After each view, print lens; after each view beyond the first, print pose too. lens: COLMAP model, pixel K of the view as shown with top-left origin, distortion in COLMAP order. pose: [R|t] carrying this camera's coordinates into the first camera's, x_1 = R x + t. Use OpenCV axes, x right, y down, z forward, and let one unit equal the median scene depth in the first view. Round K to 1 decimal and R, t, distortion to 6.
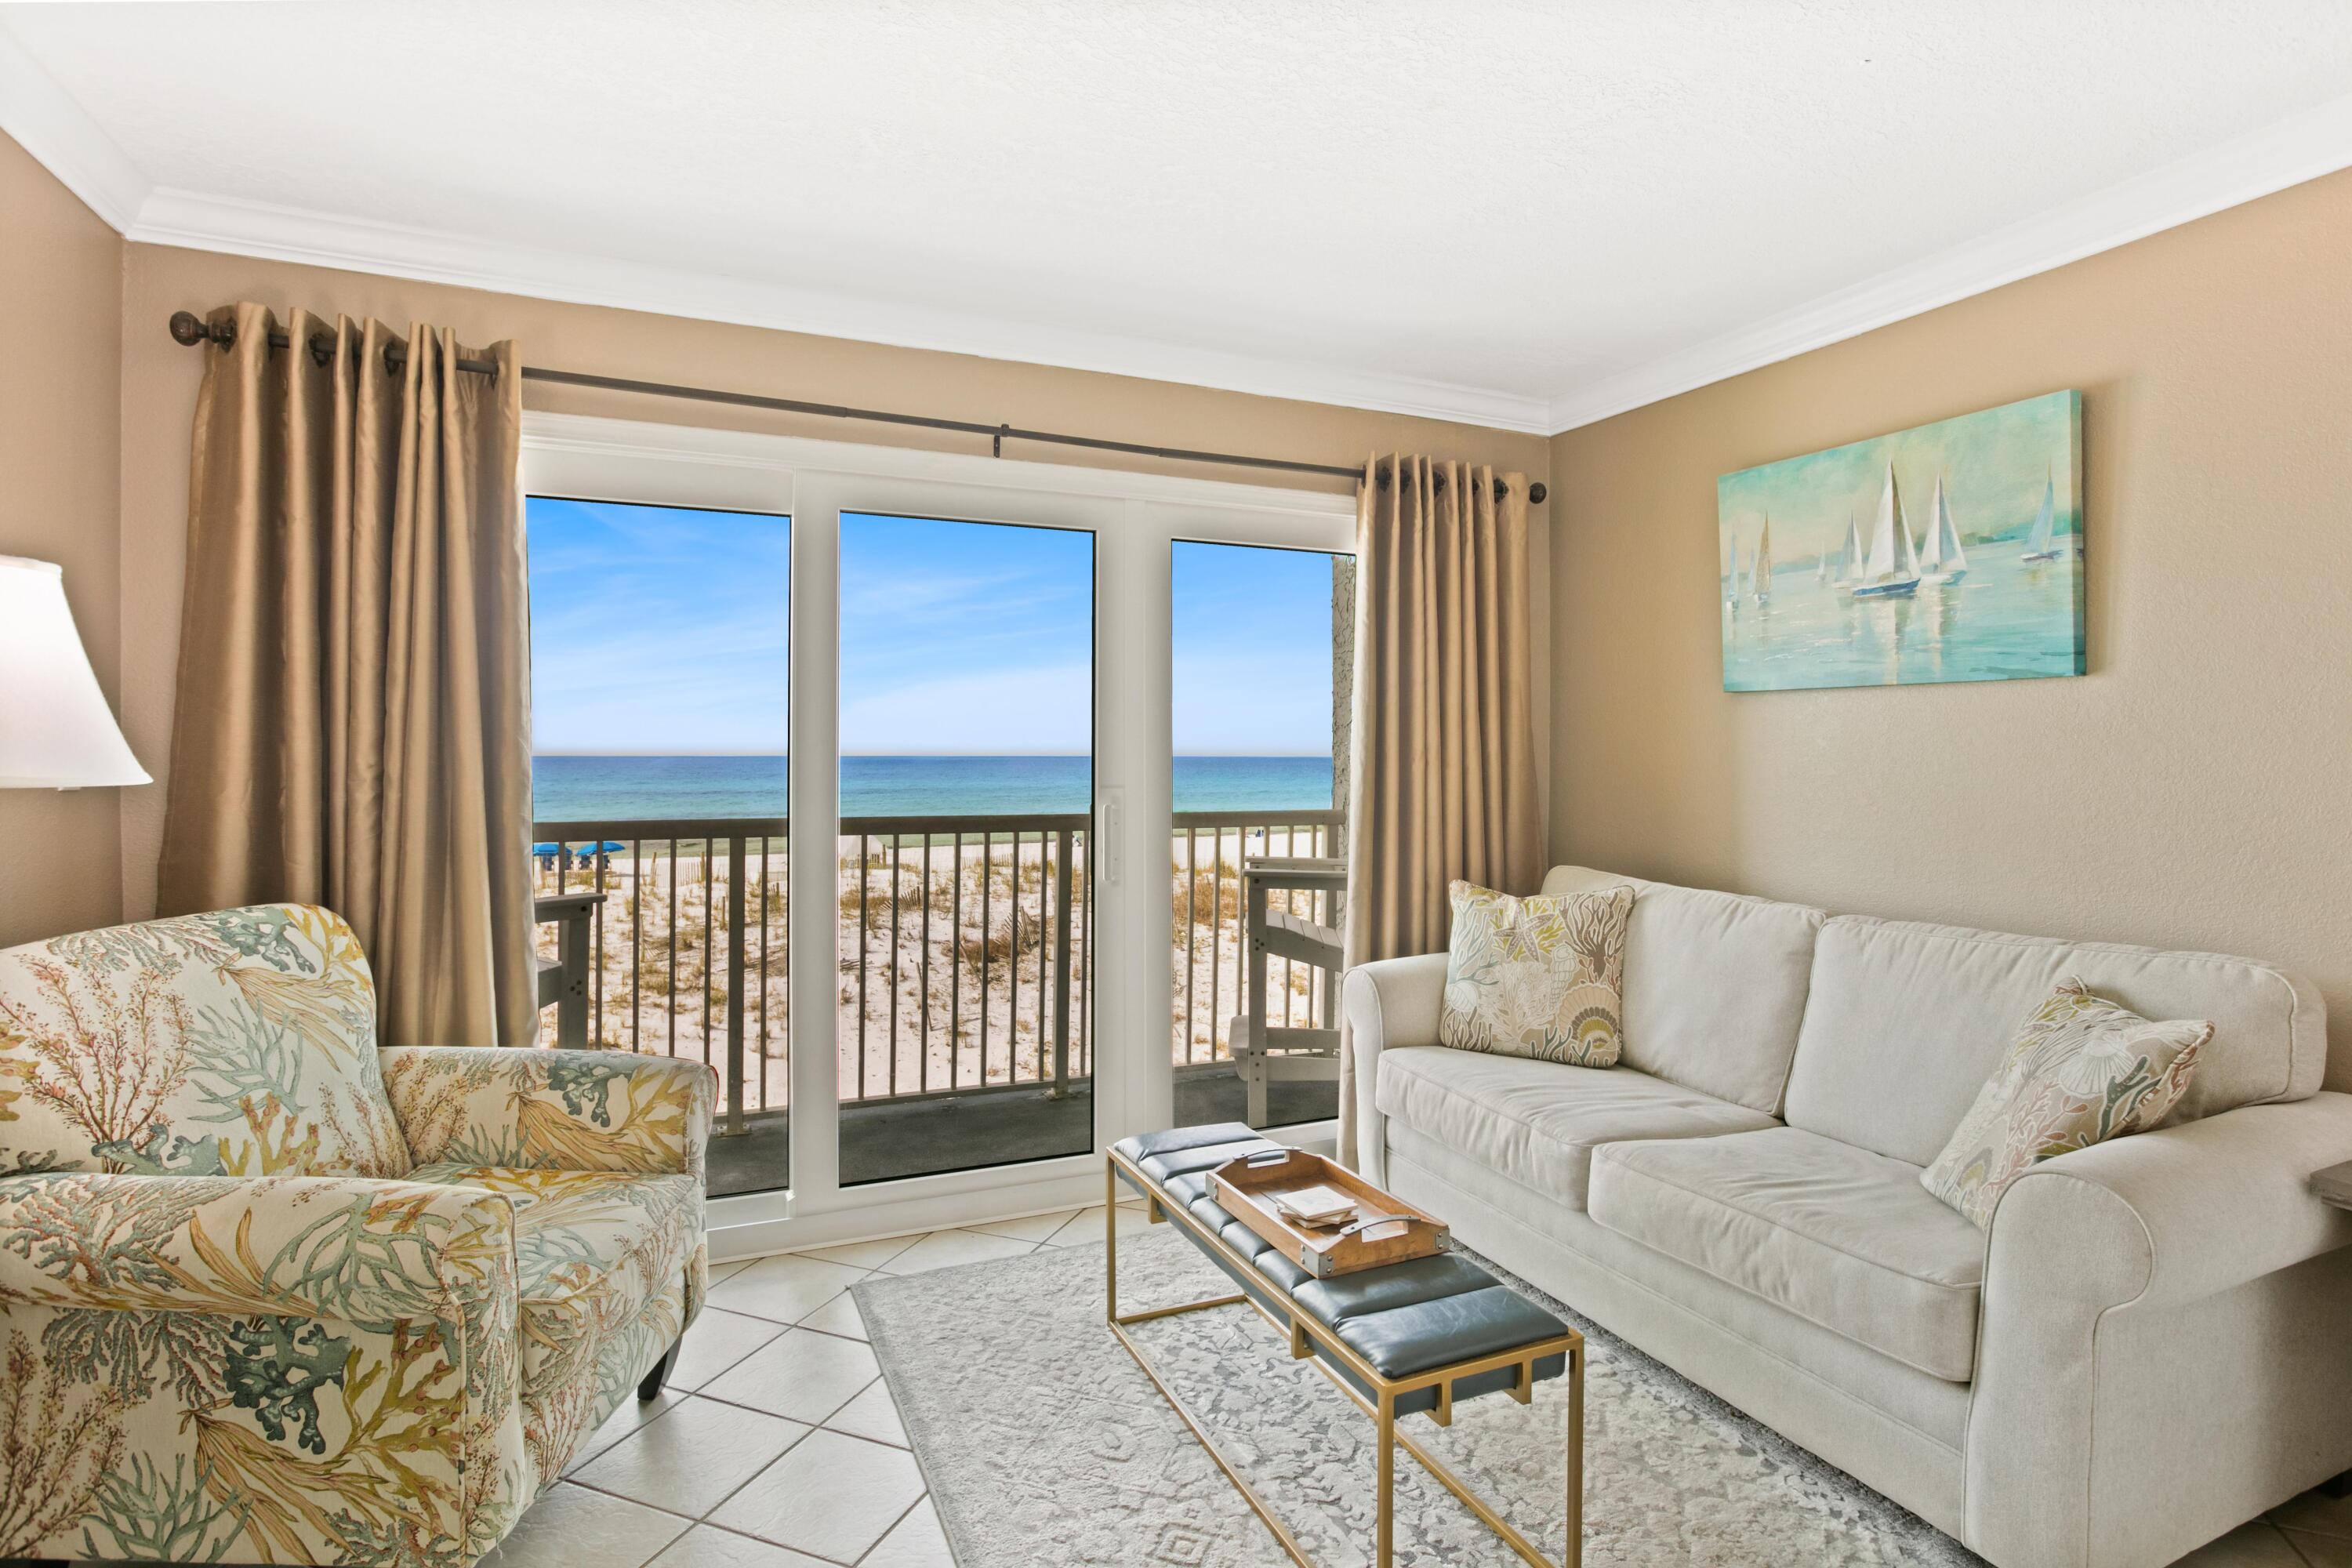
lens RADIAL K [[1190.8, 0, 1184.1], [0, 1190.8, 726.2], [0, 0, 1]] dist [-0.030997, 0.018479]
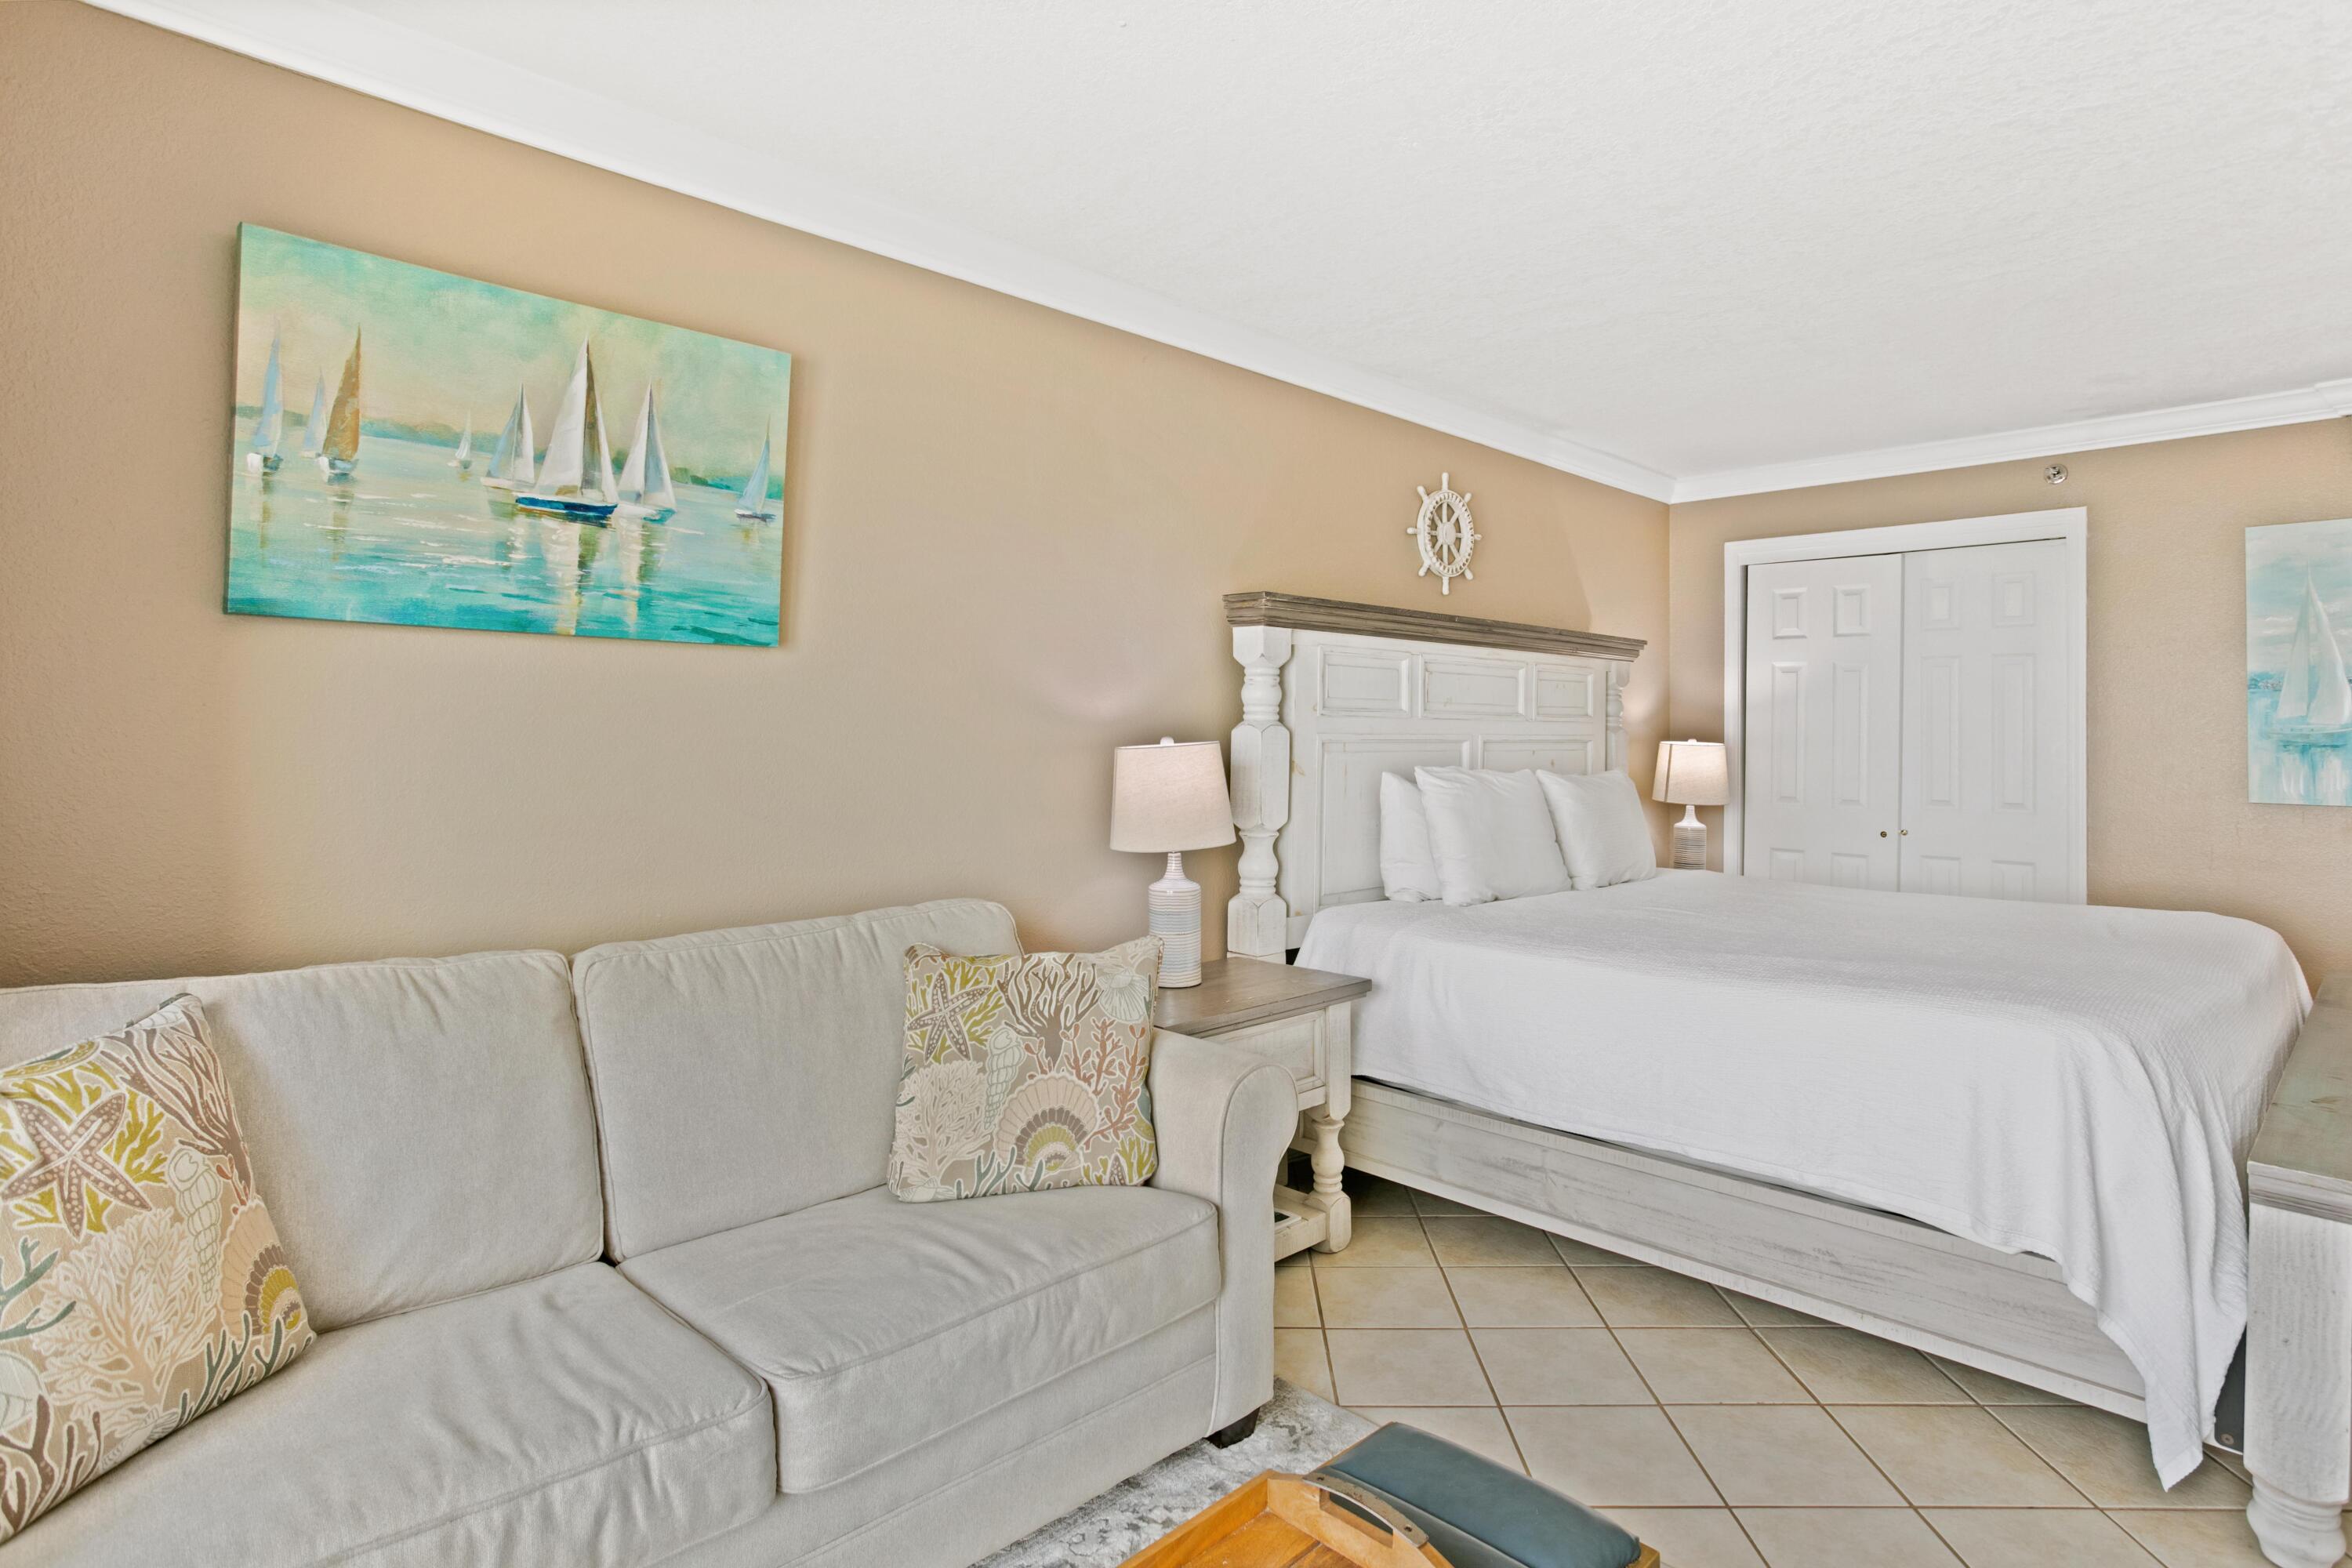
lens RADIAL K [[1190.8, 0, 1184.1], [0, 1190.8, 726.2], [0, 0, 1]] dist [-0.030997, 0.018479]
pose [[-0.324801, 0.001219, 0.945782, -0.250170], [-0.027712, 0.999558, -0.010805, 0.021451], [-0.945376, -0.029719, -0.324623, 0.891628]]
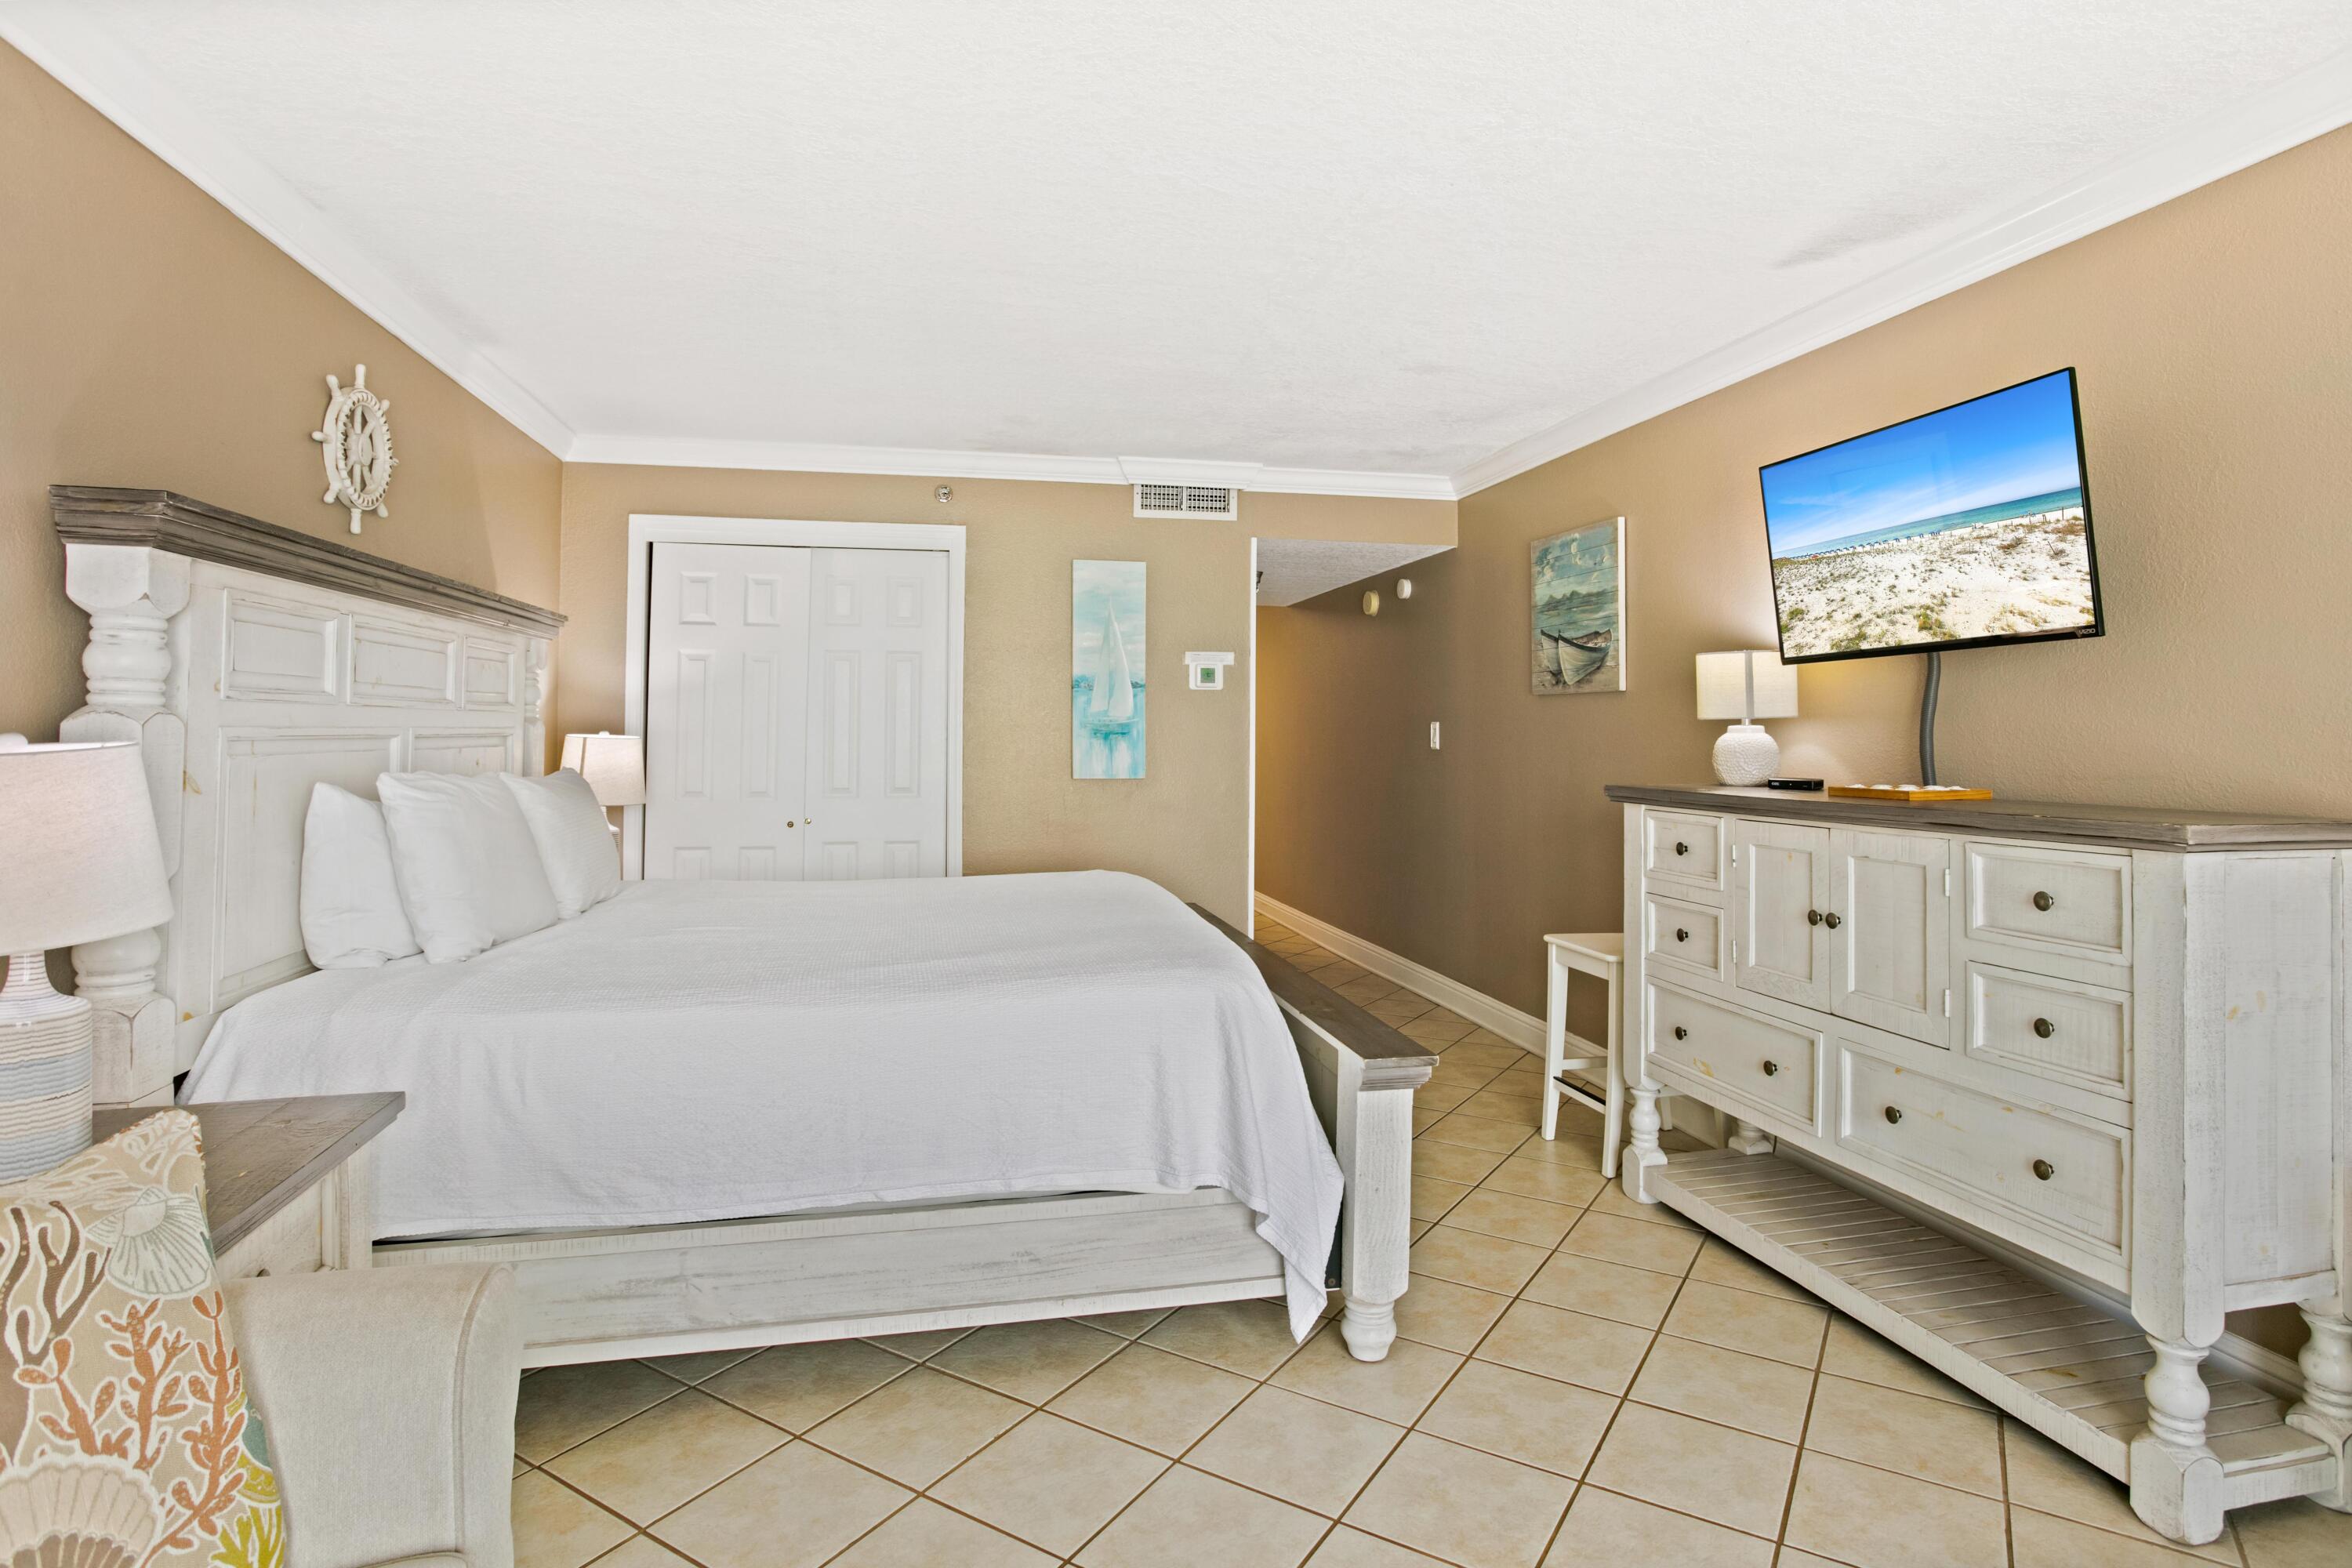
lens RADIAL K [[1232.9, 0, 1032.2], [0, 1232.9, 723.9], [0, 0, 1]] dist [-0.031328, 0.024265]
pose [[-0.969339, -0.001728, 0.245720, 0.185563], [-0.008049, 0.999662, -0.024721, 0.025560], [-0.245595, -0.025941, -0.969025, 1.017229]]
